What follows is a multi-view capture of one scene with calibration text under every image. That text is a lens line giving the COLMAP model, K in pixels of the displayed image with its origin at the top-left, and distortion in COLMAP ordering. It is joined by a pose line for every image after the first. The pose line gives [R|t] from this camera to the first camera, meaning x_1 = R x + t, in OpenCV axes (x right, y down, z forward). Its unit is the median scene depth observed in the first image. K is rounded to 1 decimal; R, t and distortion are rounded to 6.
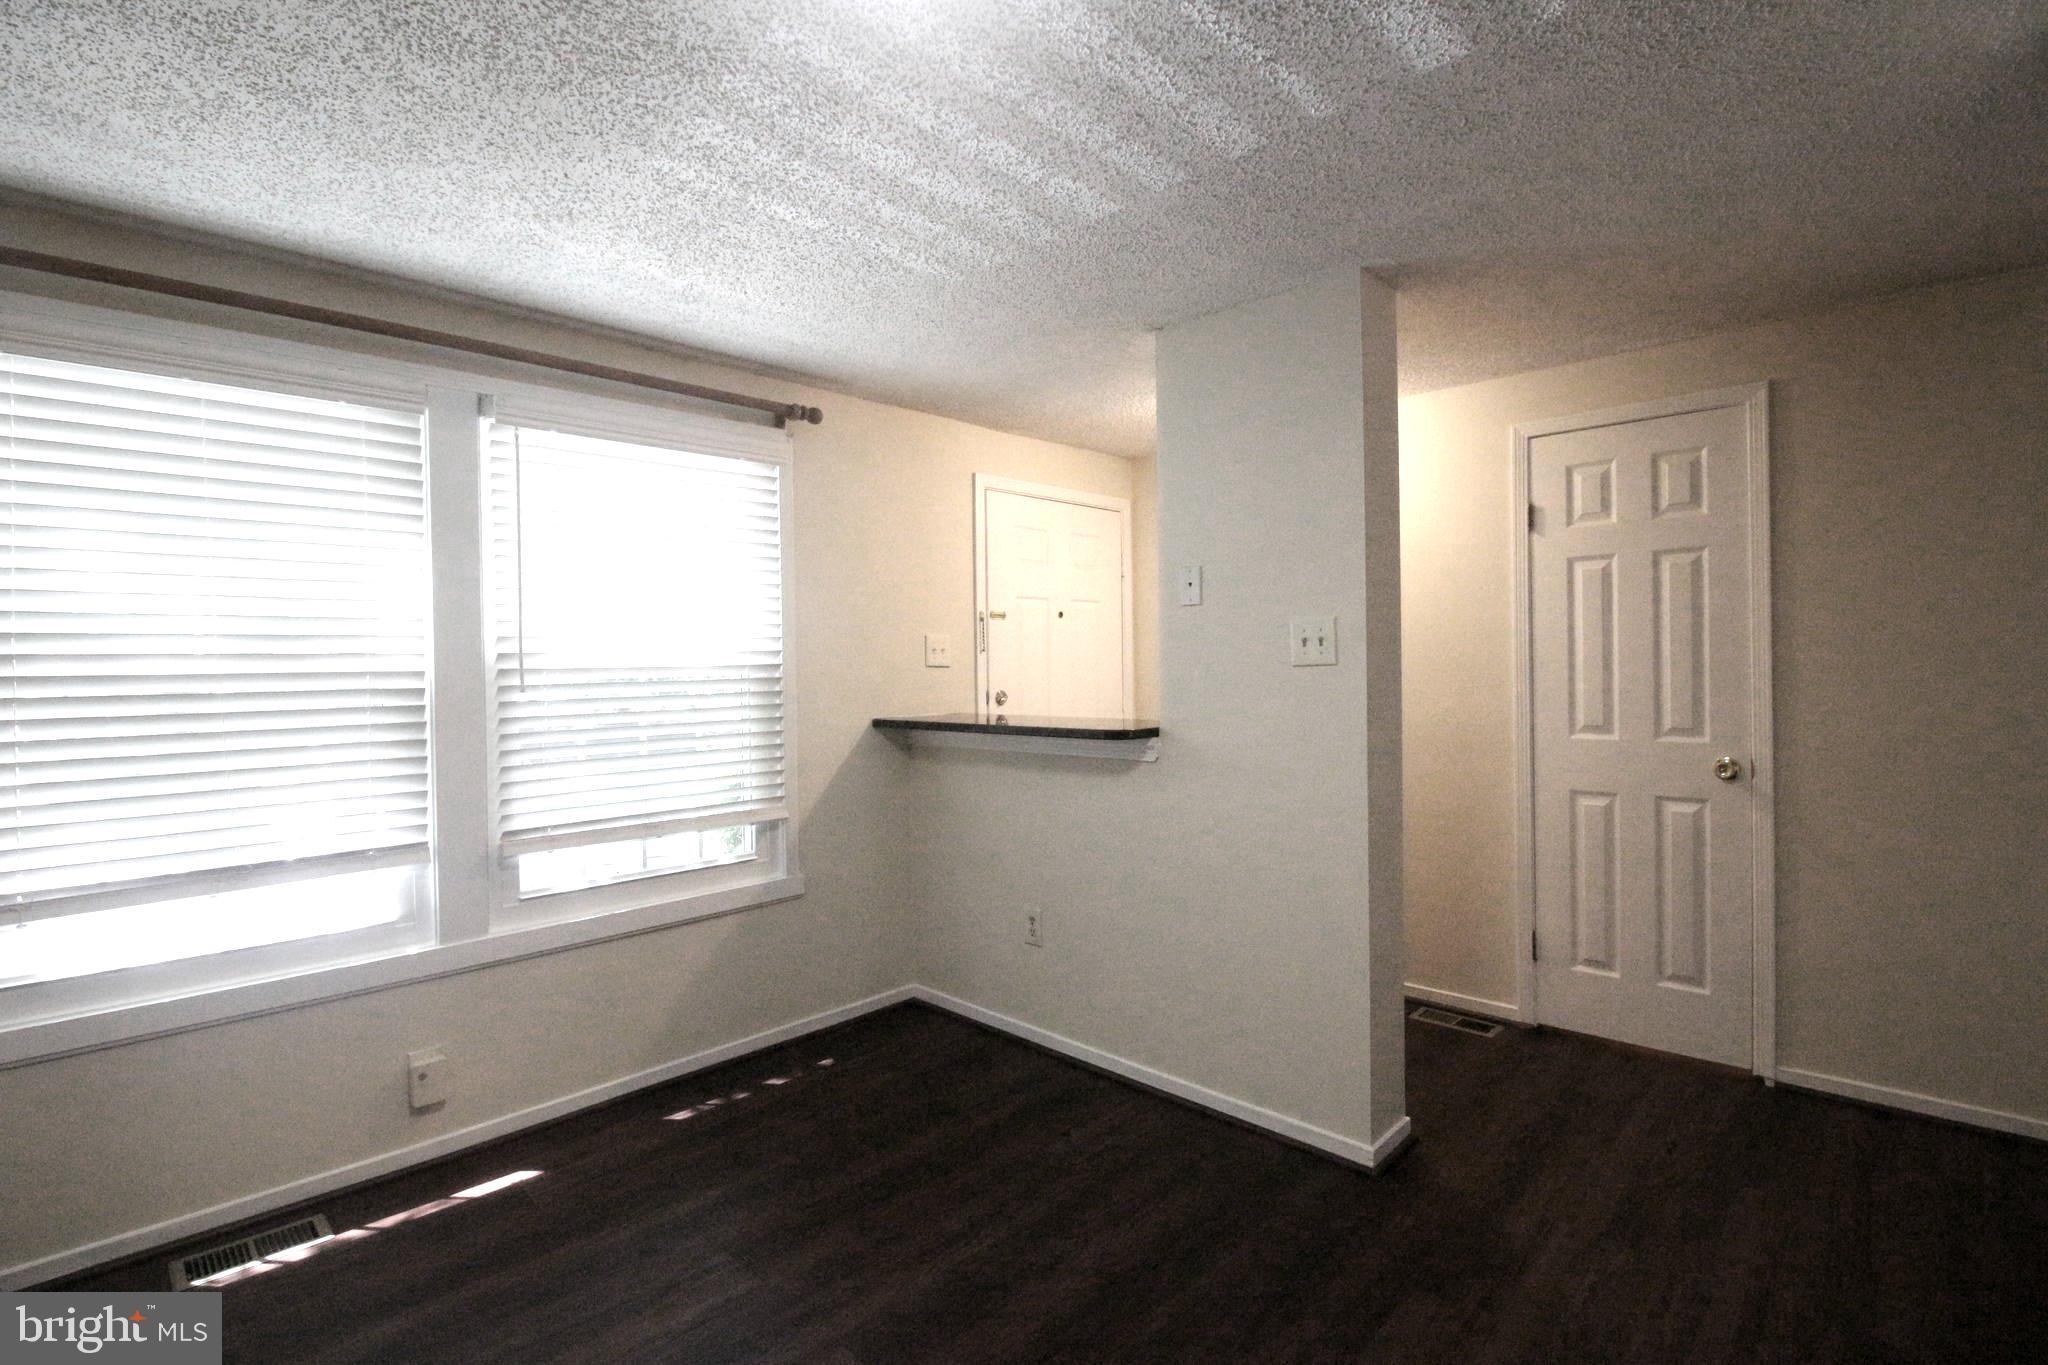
lens RADIAL K [[972.3, 0, 1023.7], [0, 972.3, 678.9], [0, 0, 1]] dist [-0.012776, -0.000107]
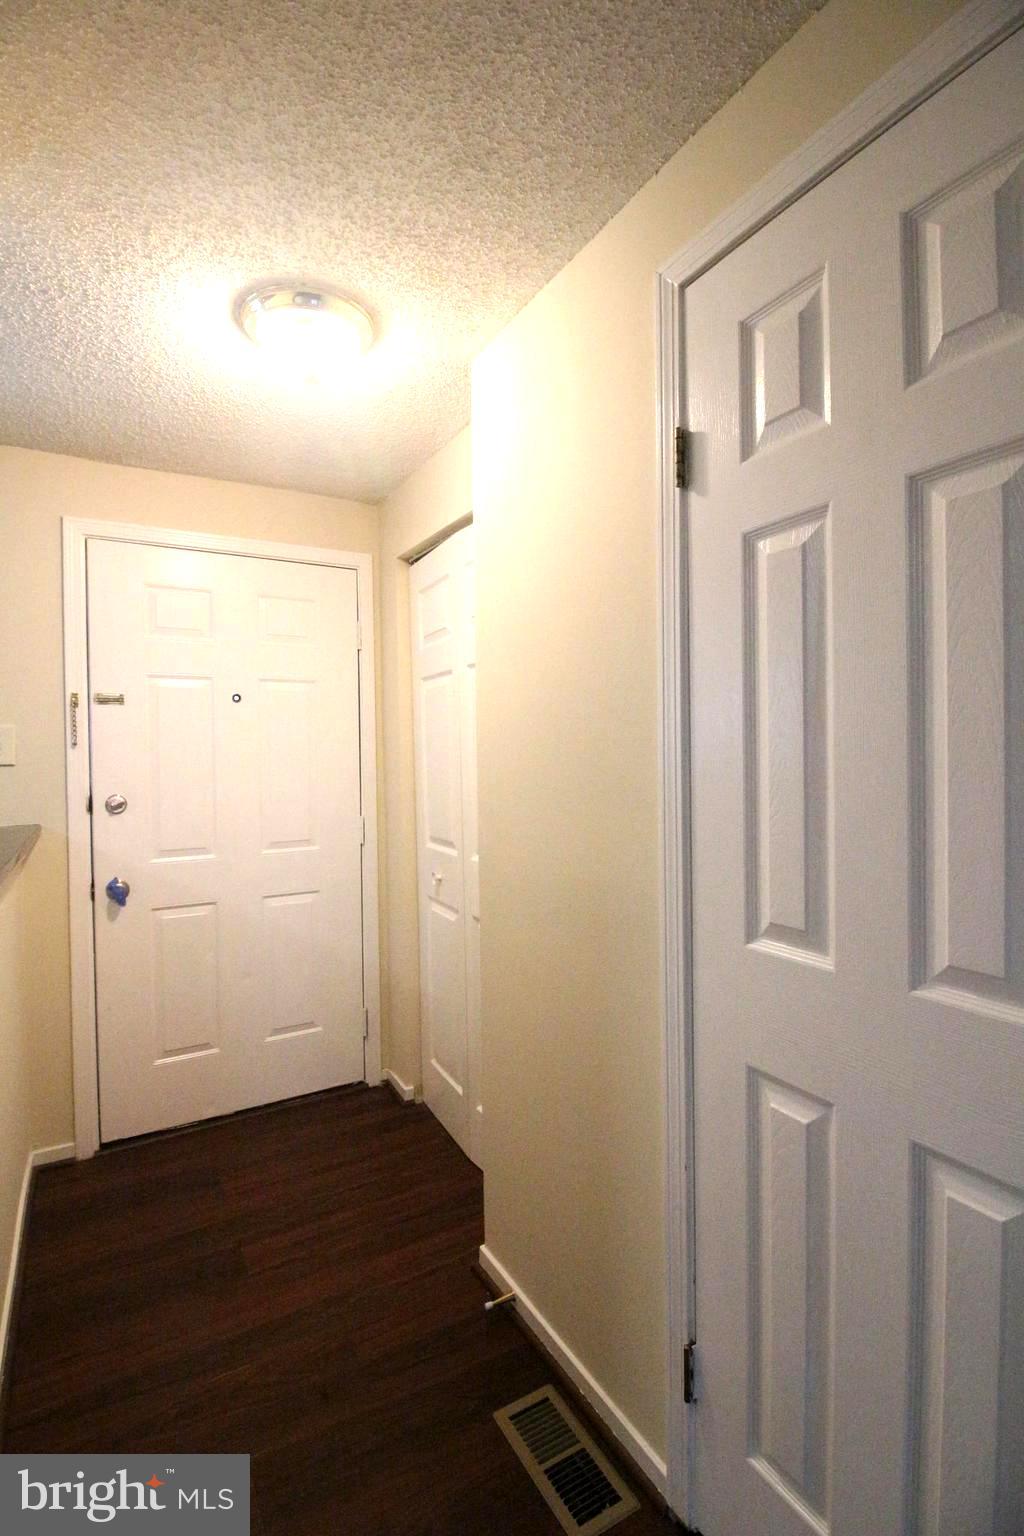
lens RADIAL K [[729.2, 0, 511.0], [0, 729.2, 762.9], [0, 0, 1]] dist [-0.012776, -0.000107]
pose [[0.963345, 0.004578, -0.268225, 0.542756], [-0.003621, 0.999985, 0.004060, -0.022502], [0.268239, -0.002940, 0.963348, 0.649348]]
